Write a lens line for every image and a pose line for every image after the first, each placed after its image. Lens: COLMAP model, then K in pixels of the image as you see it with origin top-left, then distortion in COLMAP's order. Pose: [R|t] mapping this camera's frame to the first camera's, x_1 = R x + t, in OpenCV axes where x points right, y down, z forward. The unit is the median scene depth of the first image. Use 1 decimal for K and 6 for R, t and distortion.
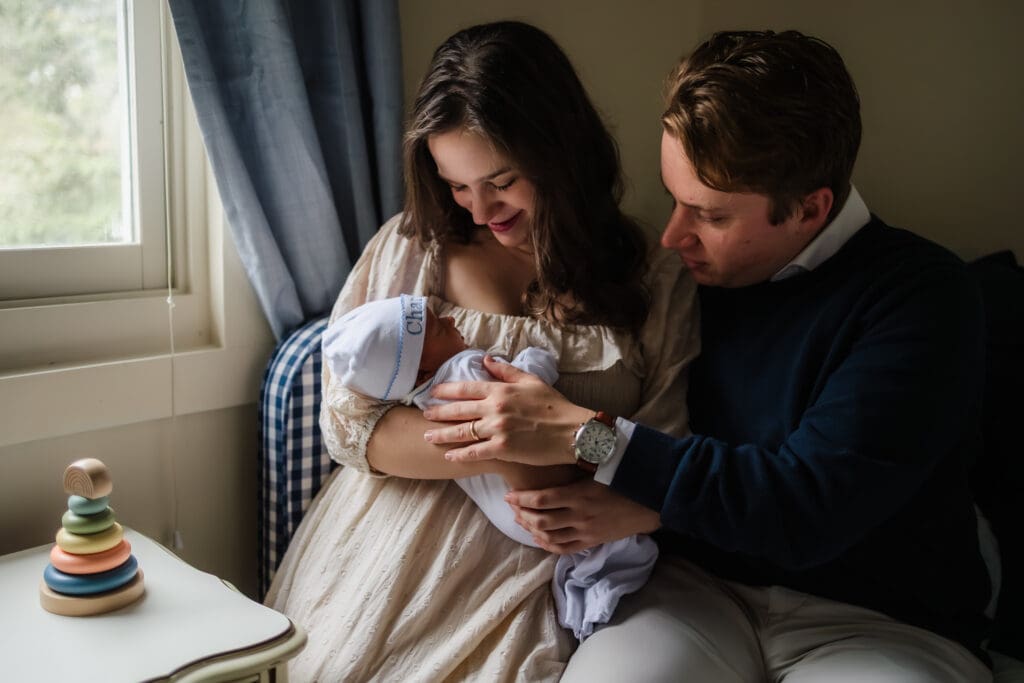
lens RADIAL K [[903.0, 0, 513.1], [0, 903.0, 328.7], [0, 0, 1]] dist [-0.006965, -0.012724]
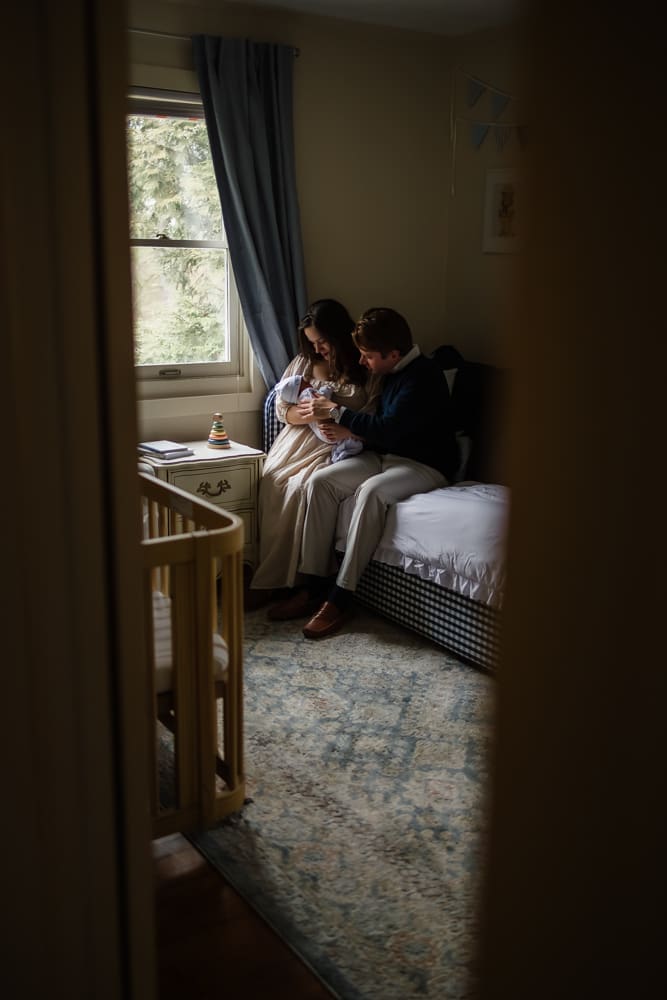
lens RADIAL K [[881.9, 0, 333.5], [0, 881.9, 500.0], [0, 0, 1]] dist [-0.006965, -0.012724]
pose [[0.963255, 0.036231, -0.266133, 0.983768], [-0.018516, 0.997460, 0.068776, 0.217623], [0.267949, -0.061321, 0.961480, -2.413238]]
